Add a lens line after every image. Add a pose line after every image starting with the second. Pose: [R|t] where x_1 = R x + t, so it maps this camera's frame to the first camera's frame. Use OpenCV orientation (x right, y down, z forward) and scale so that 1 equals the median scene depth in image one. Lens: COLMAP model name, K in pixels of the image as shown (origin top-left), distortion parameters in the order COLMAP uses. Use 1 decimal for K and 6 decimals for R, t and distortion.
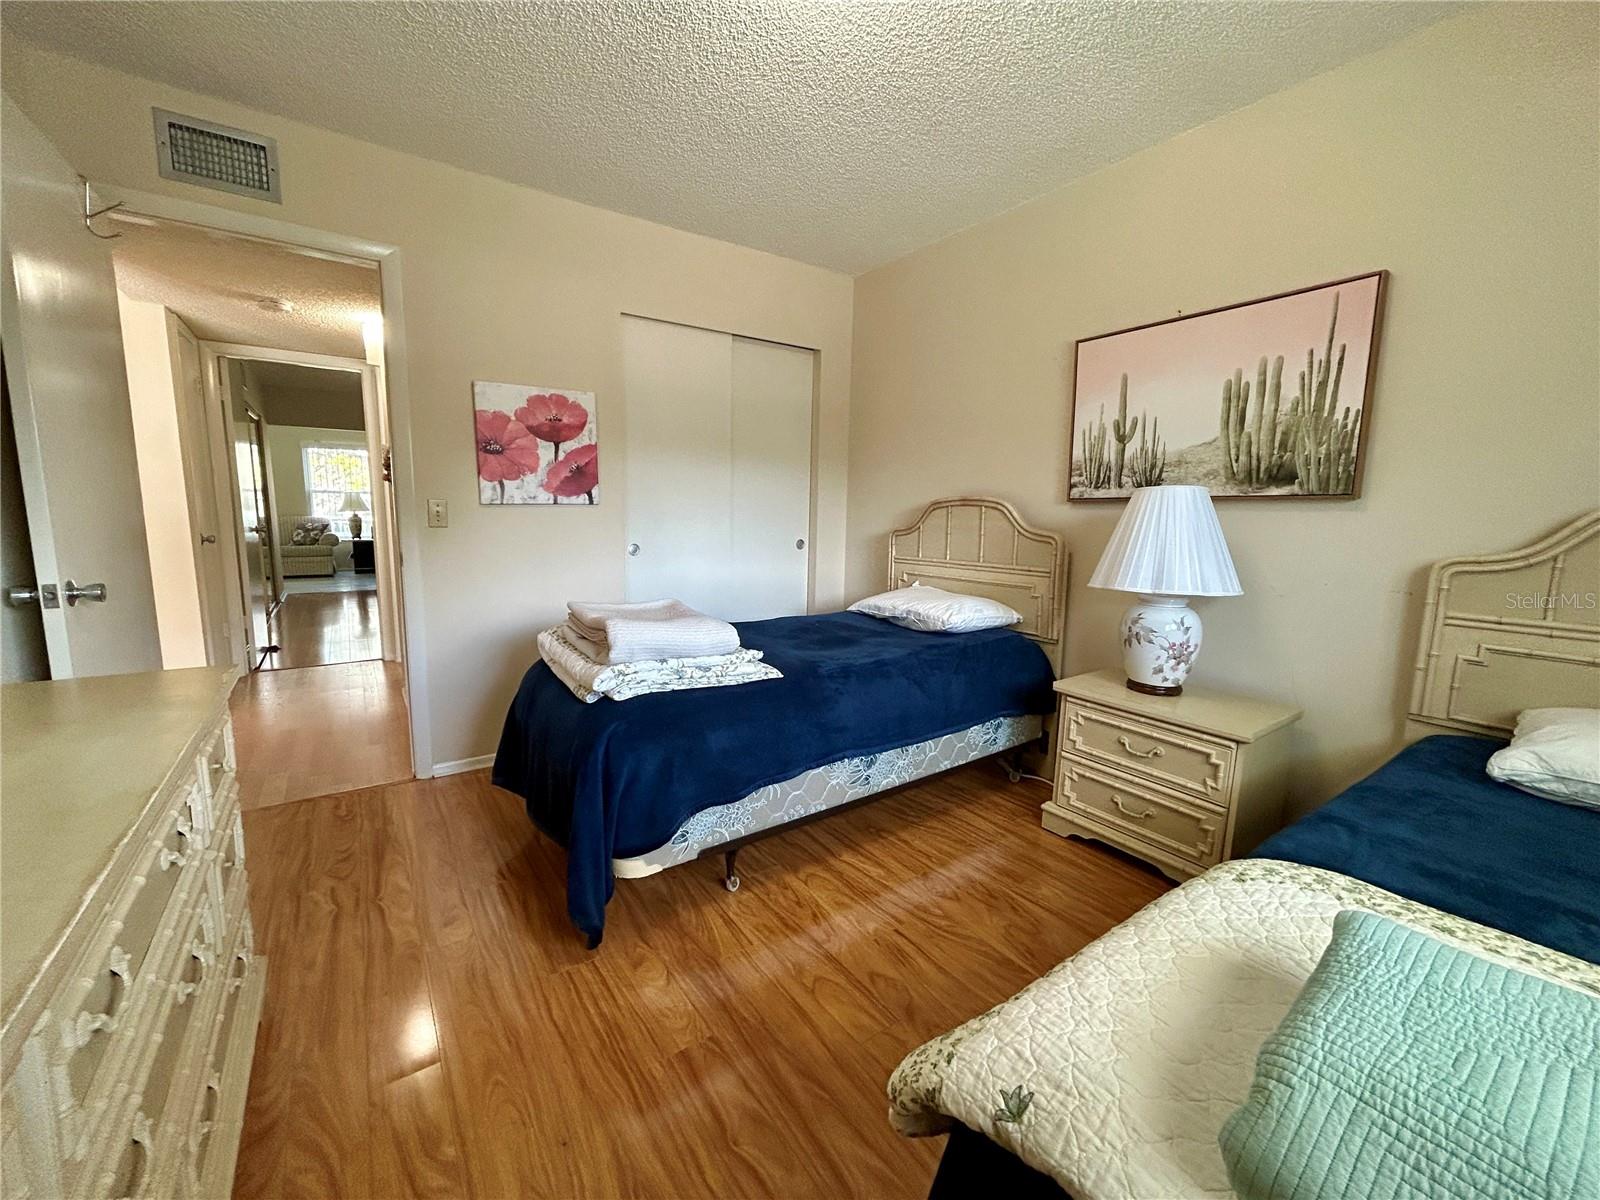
lens RADIAL K [[644.6, 0, 793.8], [0, 644.6, 601.8], [0, 0, 1]] dist [0.001411, 0.000248]
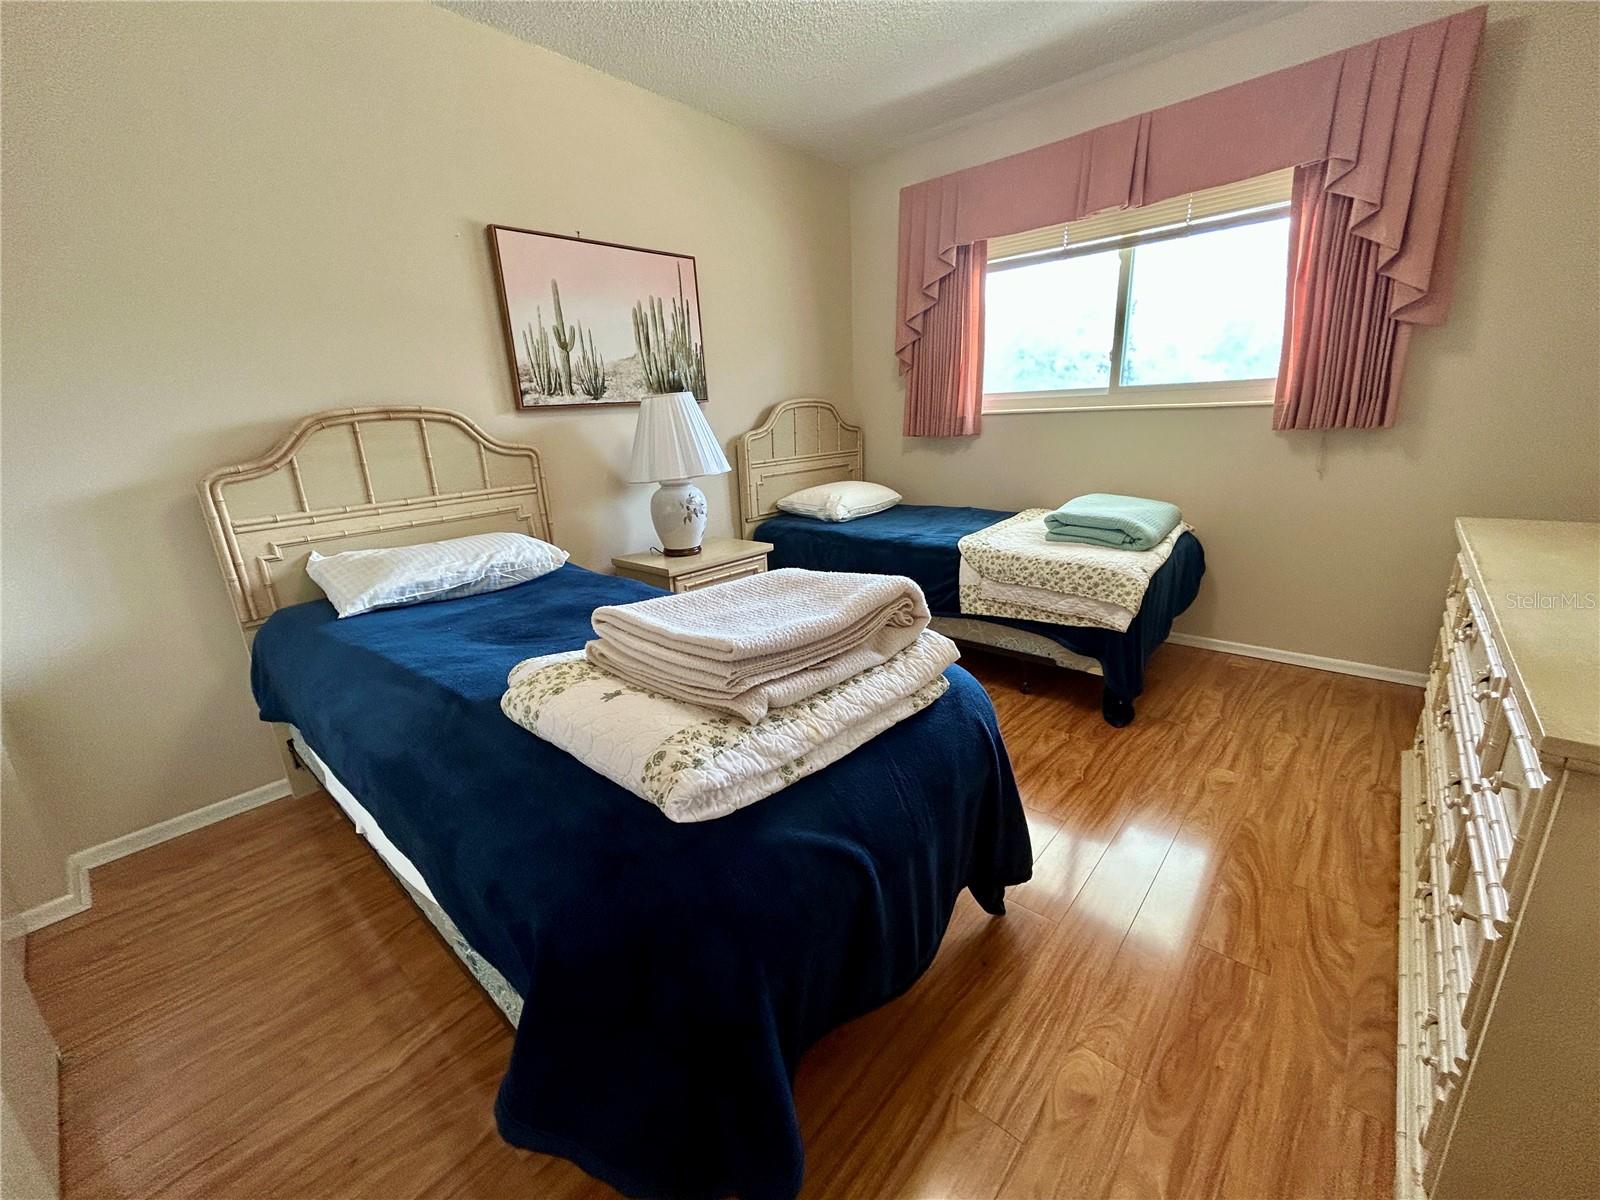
lens RADIAL K [[644.6, 0, 802.7], [0, 644.6, 594.4], [0, 0, 1]] dist [0.001411, 0.000248]
pose [[-0.223123, -0.279982, 0.933716, -0.648789], [0.175037, 0.930787, 0.320931, -0.142753], [-0.958946, 0.235042, -0.158673, 0.868091]]
